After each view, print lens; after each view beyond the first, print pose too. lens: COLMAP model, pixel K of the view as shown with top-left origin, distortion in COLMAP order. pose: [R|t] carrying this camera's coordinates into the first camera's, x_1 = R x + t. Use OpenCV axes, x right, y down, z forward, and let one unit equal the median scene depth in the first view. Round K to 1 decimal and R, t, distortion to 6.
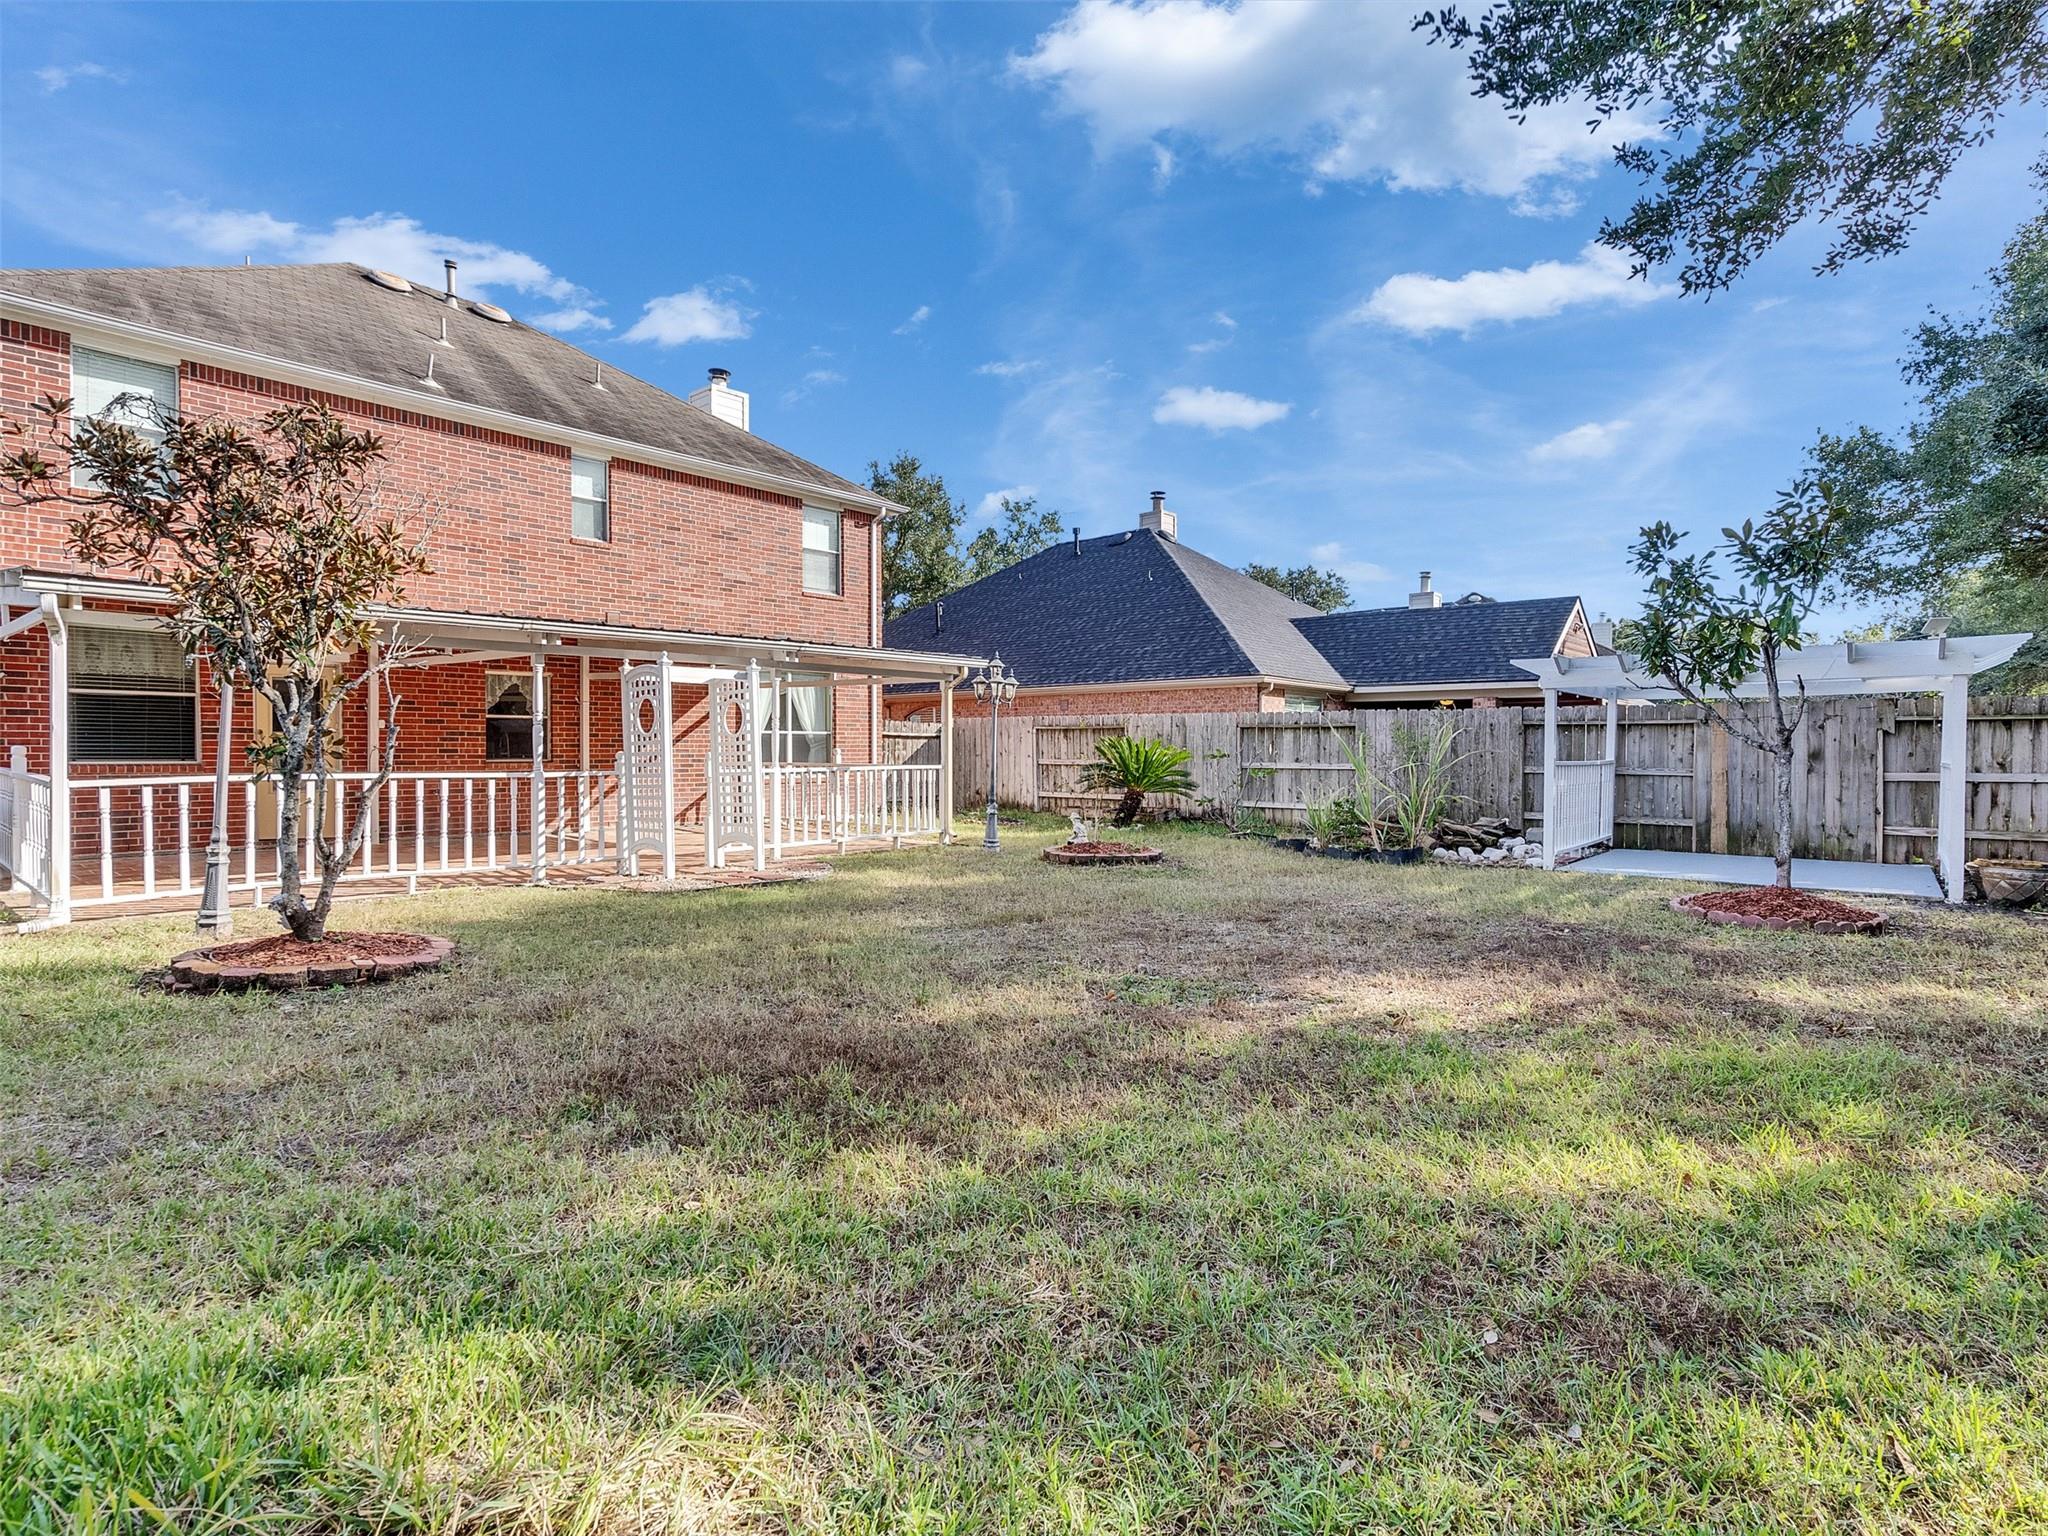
lens RADIAL K [[1043.1, 0, 1010.5], [0, 1043.1, 761.0], [0, 0, 1]] dist [0.002741, 0.002643]
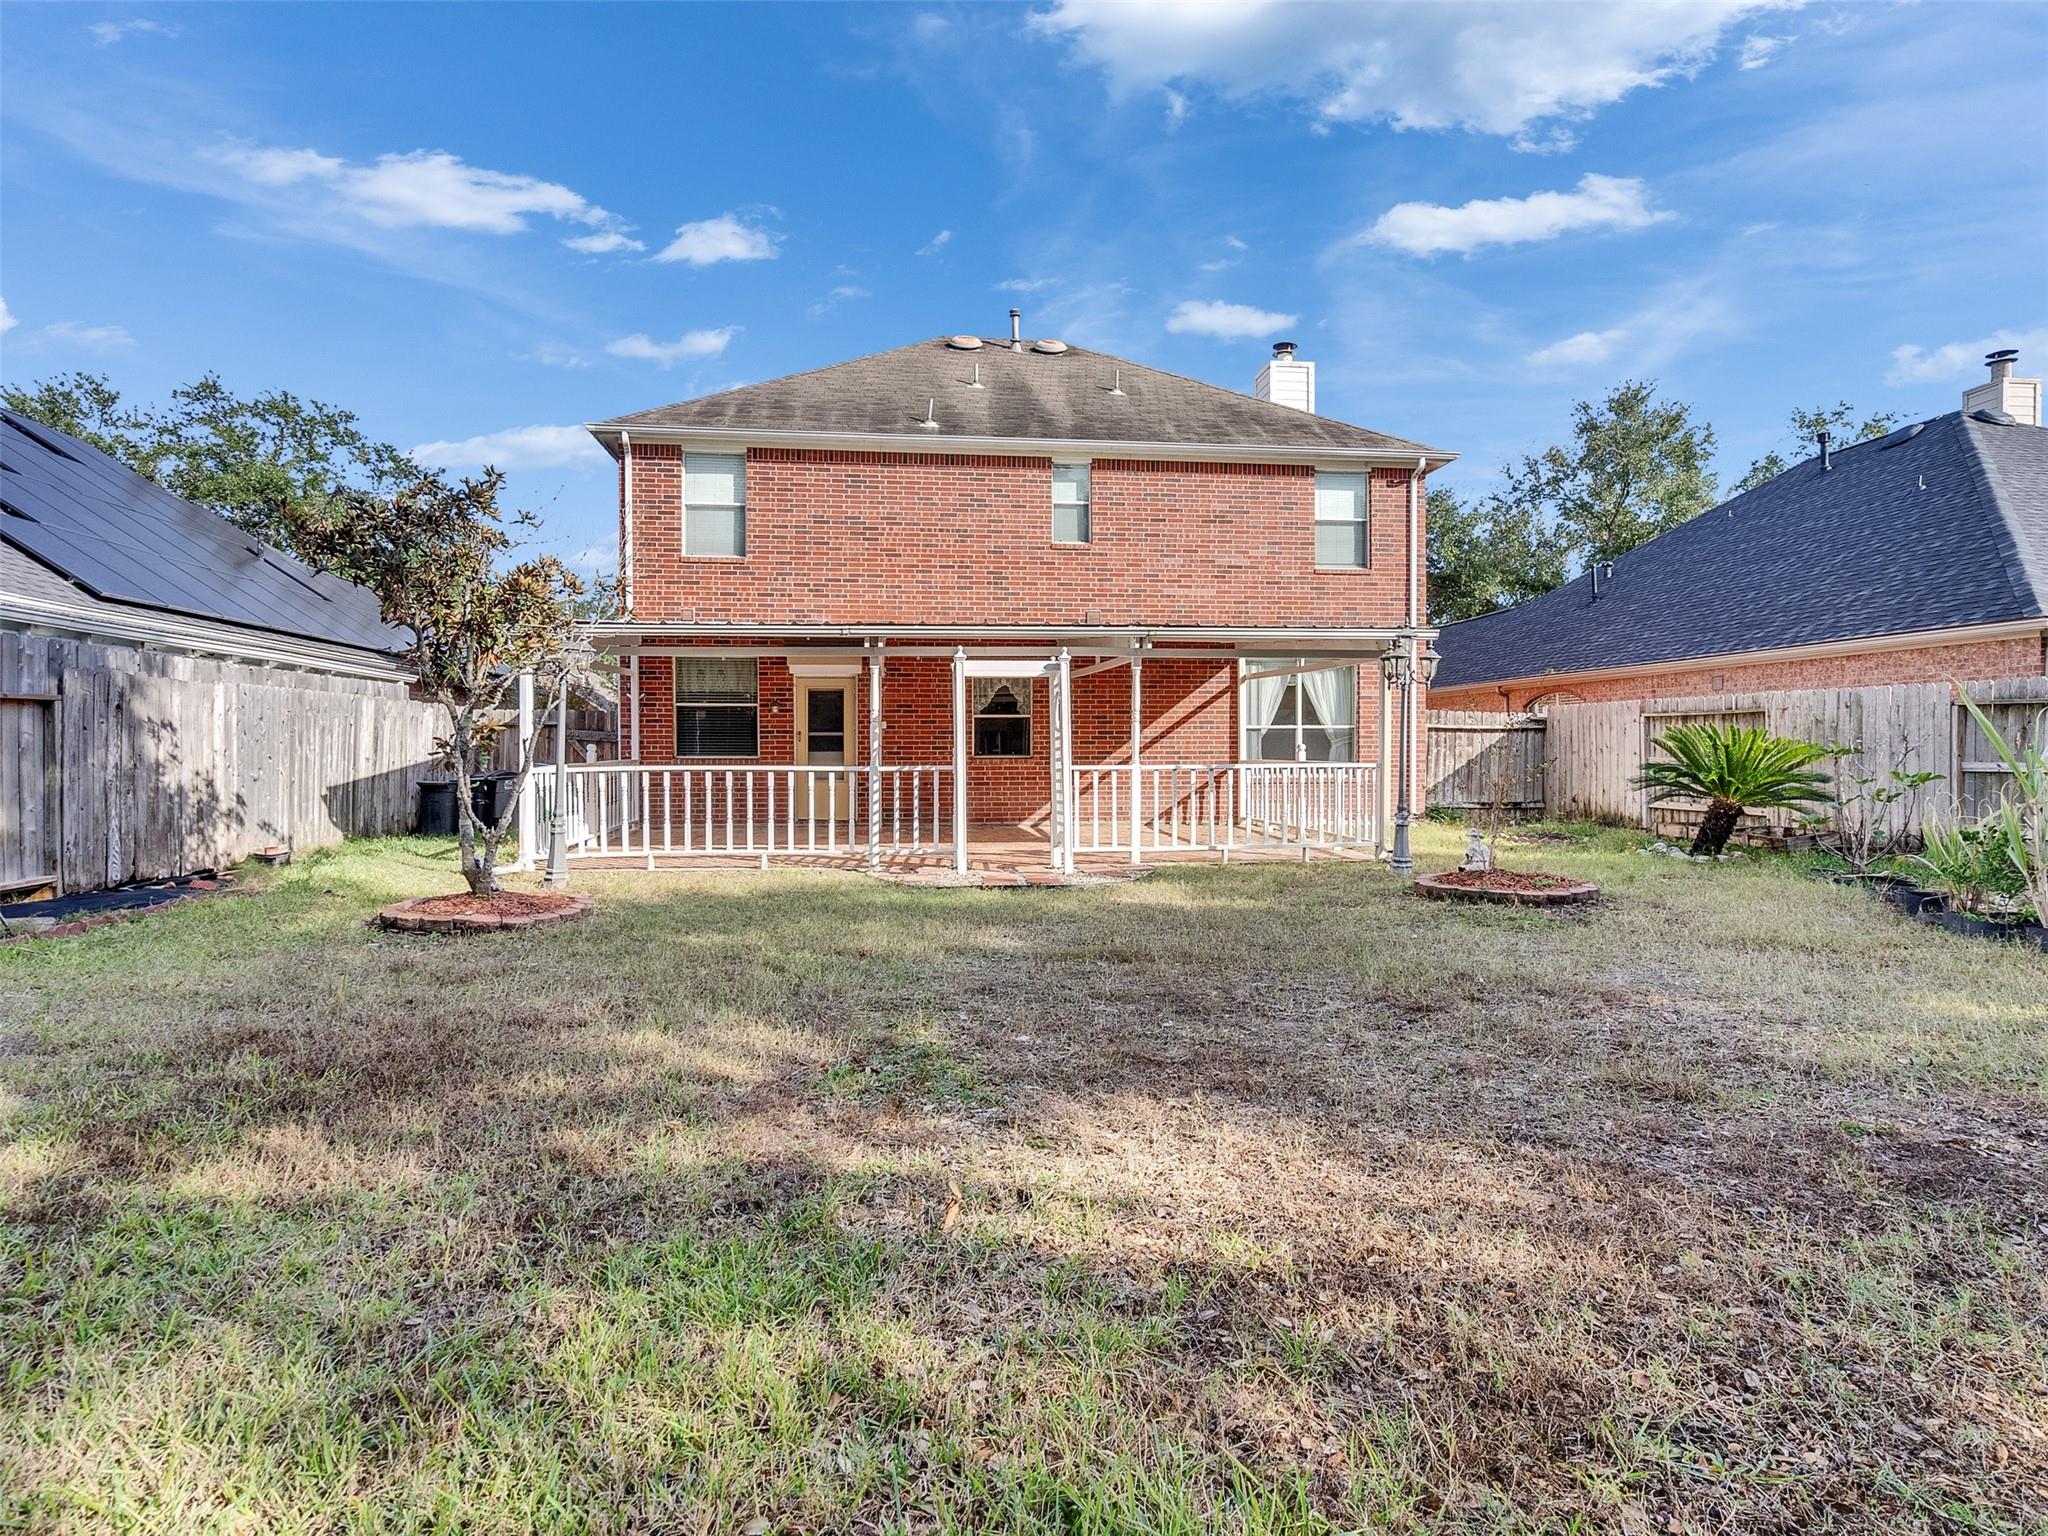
lens RADIAL K [[1043.1, 0, 1010.5], [0, 1043.1, 761.0], [0, 0, 1]] dist [0.002741, 0.002643]
pose [[0.747124, 0.004660, -0.664668, 0.225338], [-0.004099, 0.999989, 0.002403, 0.001089], [0.664672, 0.000929, 0.747135, 0.178654]]
